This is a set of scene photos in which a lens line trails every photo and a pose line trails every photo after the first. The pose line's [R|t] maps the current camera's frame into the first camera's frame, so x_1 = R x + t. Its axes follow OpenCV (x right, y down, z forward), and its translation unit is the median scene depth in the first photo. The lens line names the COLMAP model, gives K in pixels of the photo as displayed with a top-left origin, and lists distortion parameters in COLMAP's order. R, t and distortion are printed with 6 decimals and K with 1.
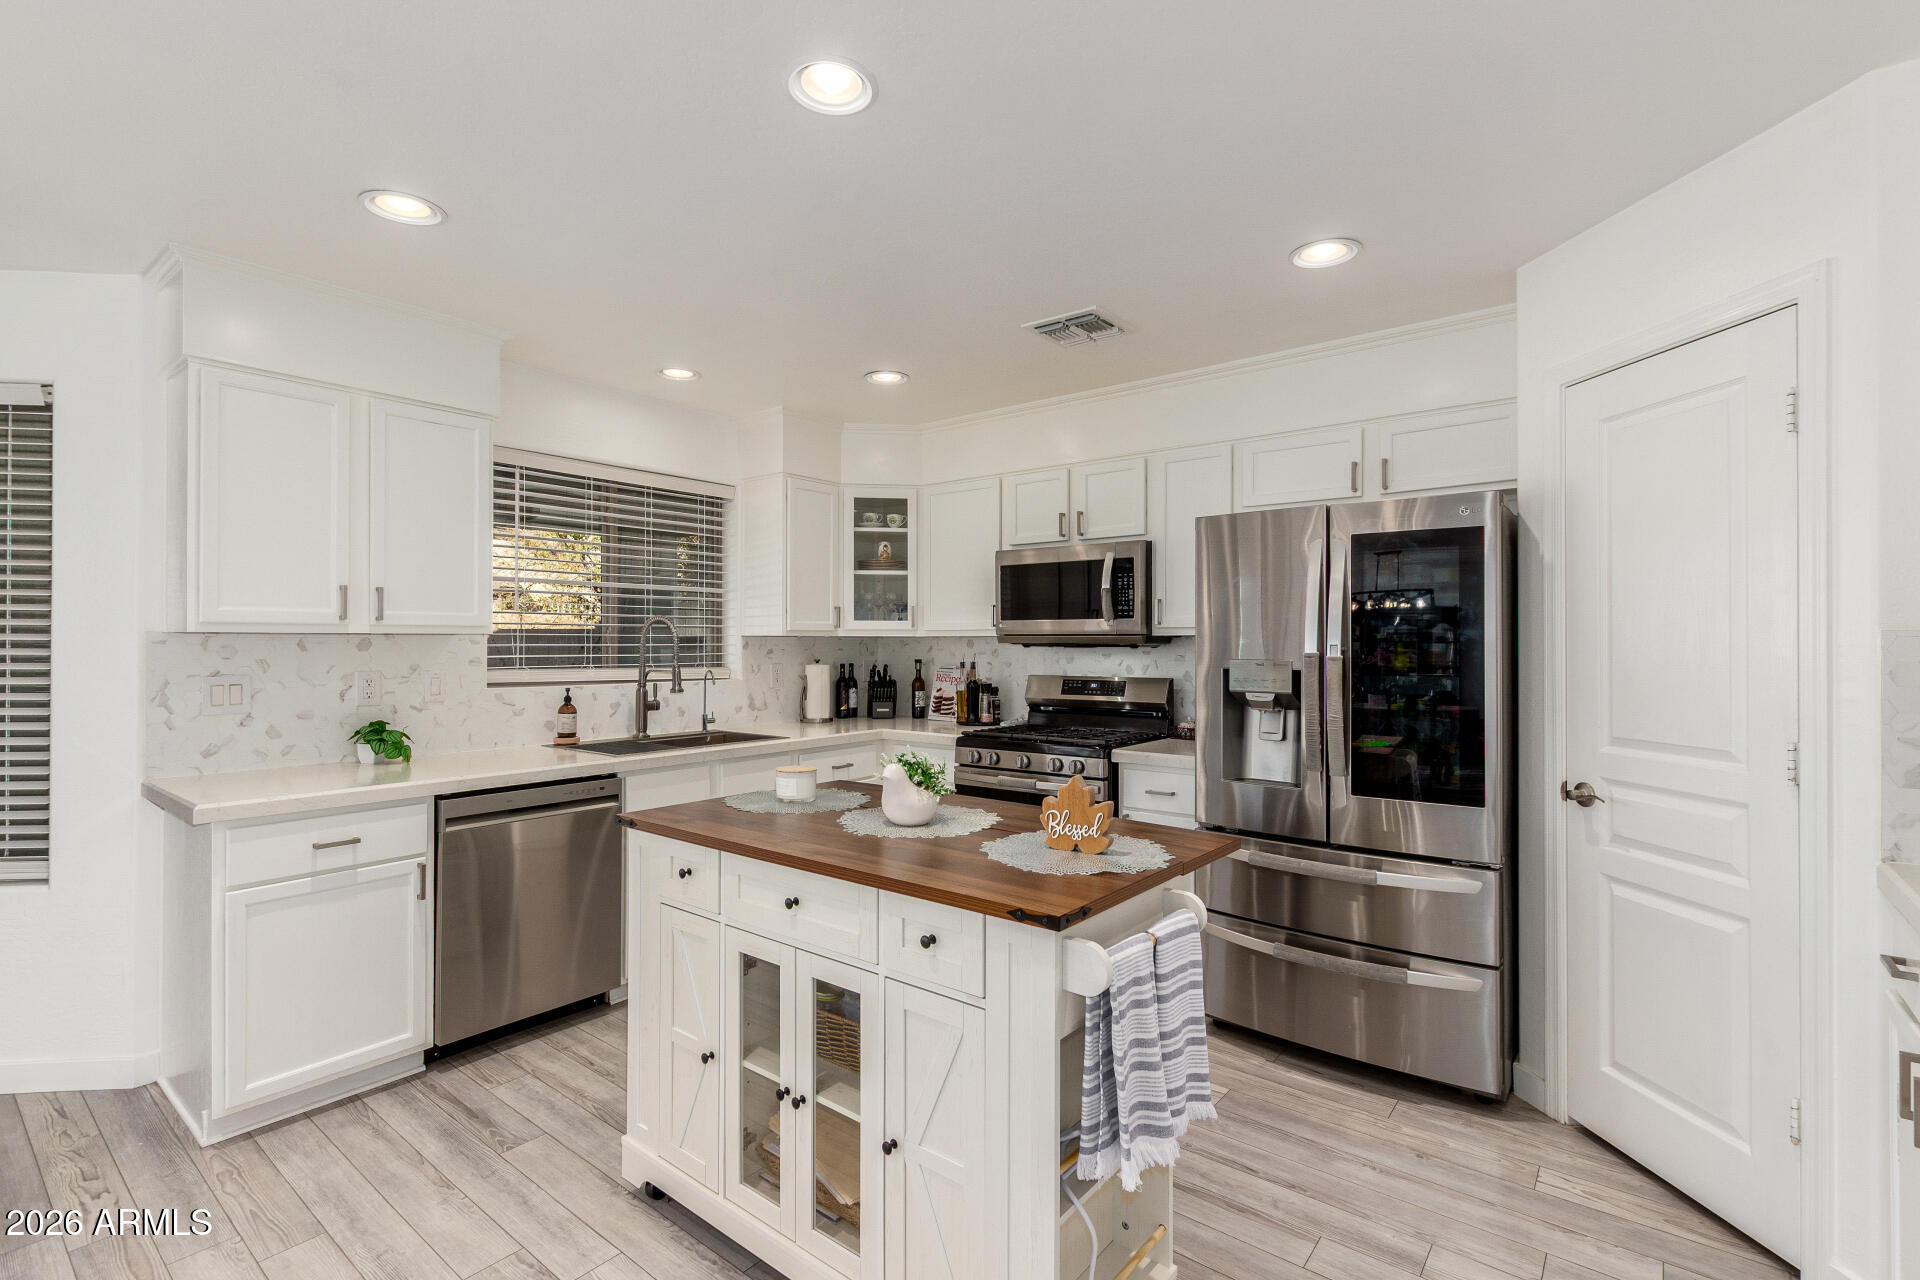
lens RADIAL K [[882.1, 0, 948.0], [0, 882.1, 642.5], [0, 0, 1]] dist [0.003985, -0.000429]
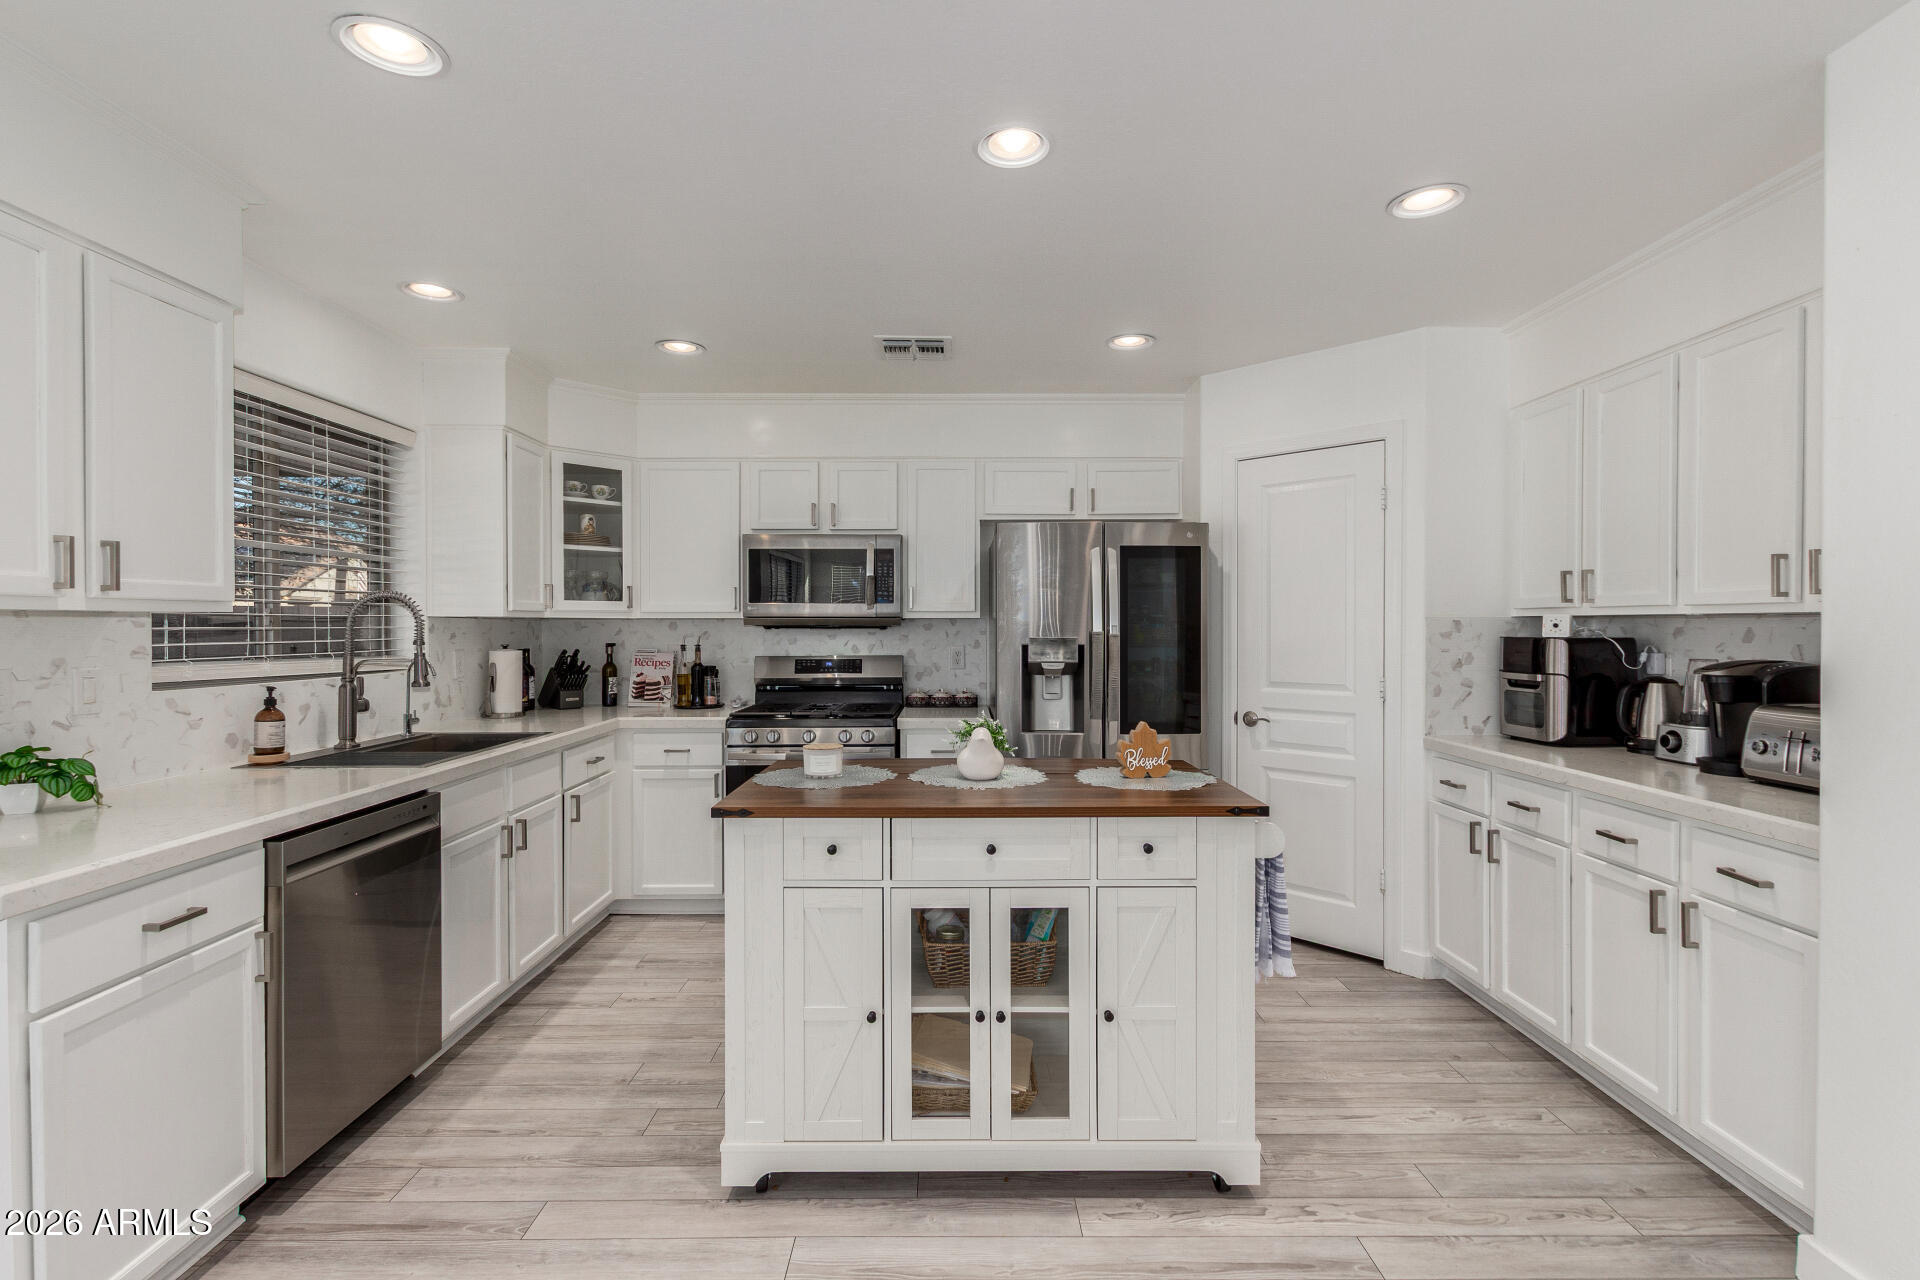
lens RADIAL K [[882.1, 0, 954.6], [0, 882.1, 638.8], [0, 0, 1]] dist [0.003985, -0.000429]
pose [[0.776548, -0.010953, 0.629963, -0.438845], [0.001548, 0.999879, 0.015475, 0.001176], [-0.630057, -0.011042, 0.776471, 0.064250]]
